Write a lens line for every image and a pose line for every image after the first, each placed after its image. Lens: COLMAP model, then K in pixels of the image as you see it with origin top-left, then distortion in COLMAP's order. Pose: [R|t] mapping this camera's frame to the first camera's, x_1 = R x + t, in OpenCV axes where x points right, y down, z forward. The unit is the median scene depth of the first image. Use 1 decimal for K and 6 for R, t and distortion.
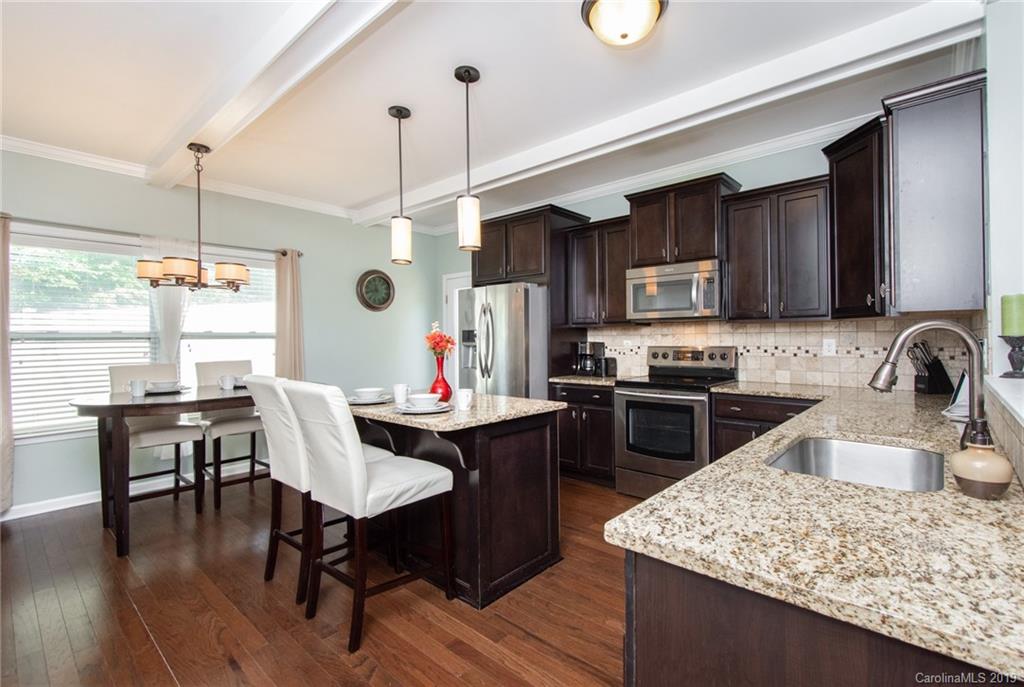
lens RADIAL K [[477.3, 0, 512.6], [0, 477.3, 334.0], [0, 0, 1]] dist [-0.001481, -0.000664]
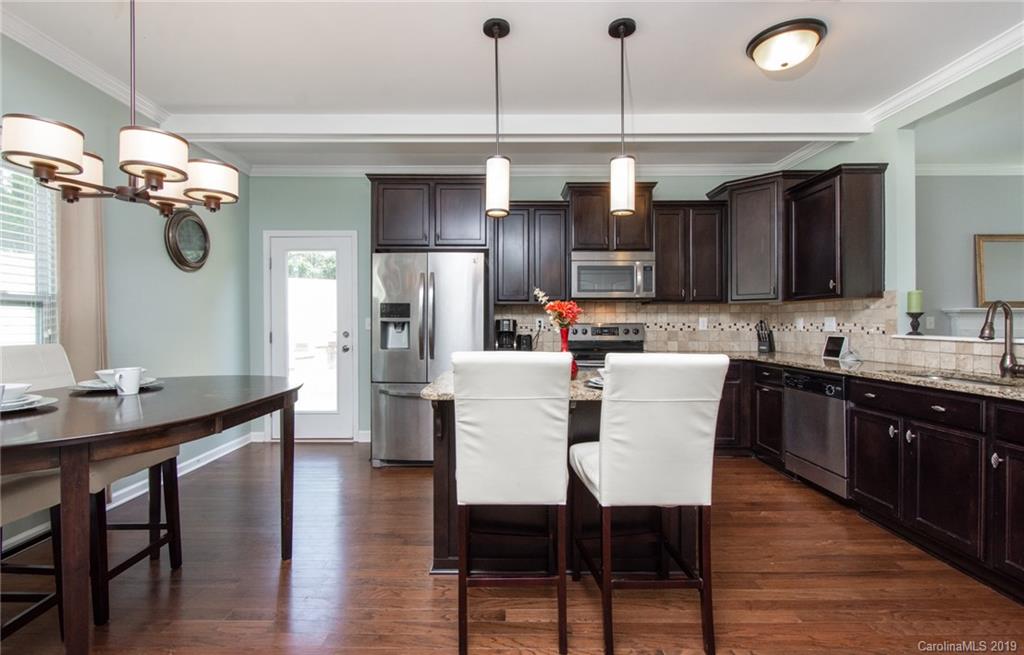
lens RADIAL K [[465.1, 0, 511.2], [0, 465.1, 332.9], [0, 0, 1]] dist [-0.000043, -0.000344]
pose [[0.736254, -0.002350, 0.676701, -0.622887], [-0.013326, 0.999750, 0.017971, 0.034521], [-0.676574, -0.022249, 0.736039, 0.339182]]
